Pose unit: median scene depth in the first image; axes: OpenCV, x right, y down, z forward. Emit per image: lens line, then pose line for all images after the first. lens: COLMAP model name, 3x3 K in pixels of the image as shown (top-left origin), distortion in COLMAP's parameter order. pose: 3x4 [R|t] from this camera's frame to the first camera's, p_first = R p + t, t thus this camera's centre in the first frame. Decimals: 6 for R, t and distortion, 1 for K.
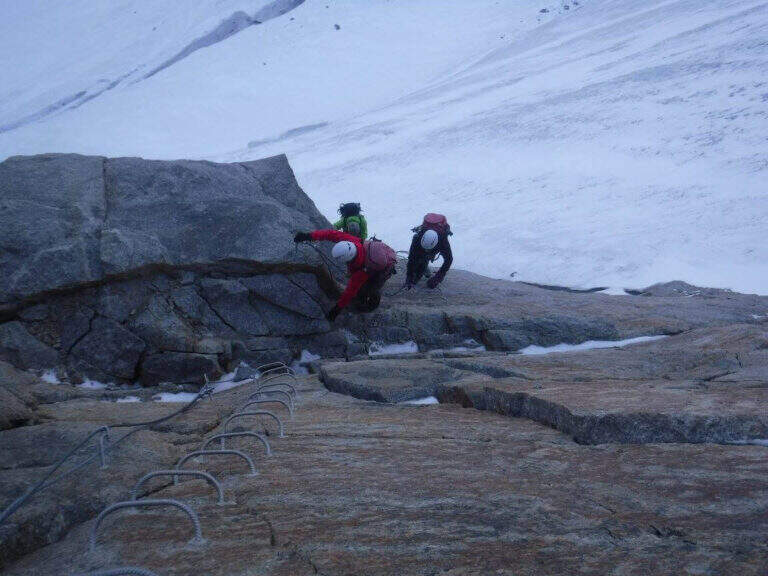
lens RADIAL K [[616.5, 0, 384.0], [0, 616.5, 288.0], [0, 0, 1]] dist [-0.097760, 0.017041]
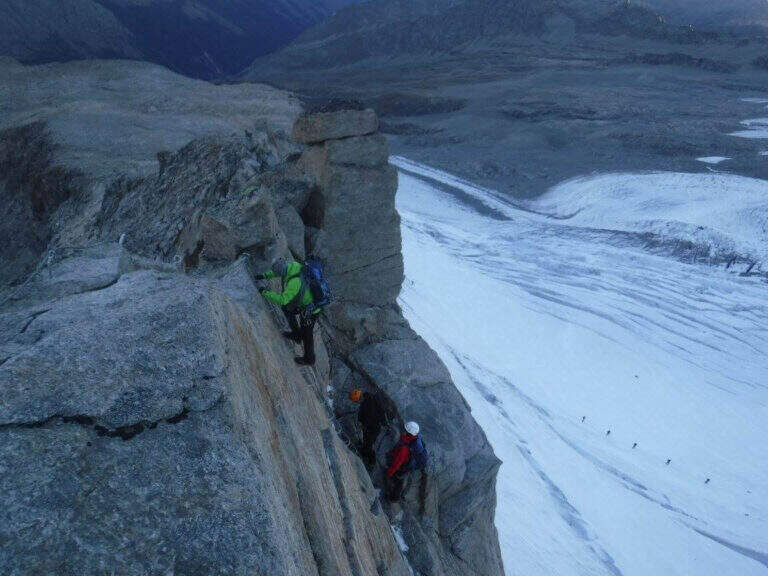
lens RADIAL K [[616.5, 0, 384.0], [0, 616.5, 288.0], [0, 0, 1]] dist [-0.097760, 0.017041]
pose [[0.277696, 0.497765, -0.821654, 0.978393], [-0.904927, 0.422644, -0.049798, -0.061297], [0.322479, 0.757365, 0.567807, -0.404902]]
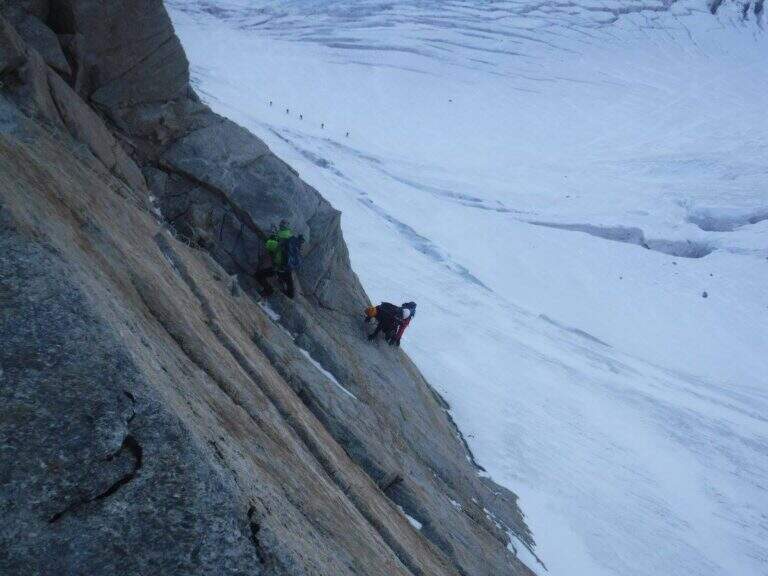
lens RADIAL K [[616.5, 0, 384.0], [0, 616.5, 288.0], [0, 0, 1]] dist [-0.097760, 0.017041]
pose [[0.631857, 0.596204, -0.495275, 1.010083], [-0.709340, 0.702353, -0.059474, -0.067256], [0.312399, 0.388898, 0.866698, -0.385398]]
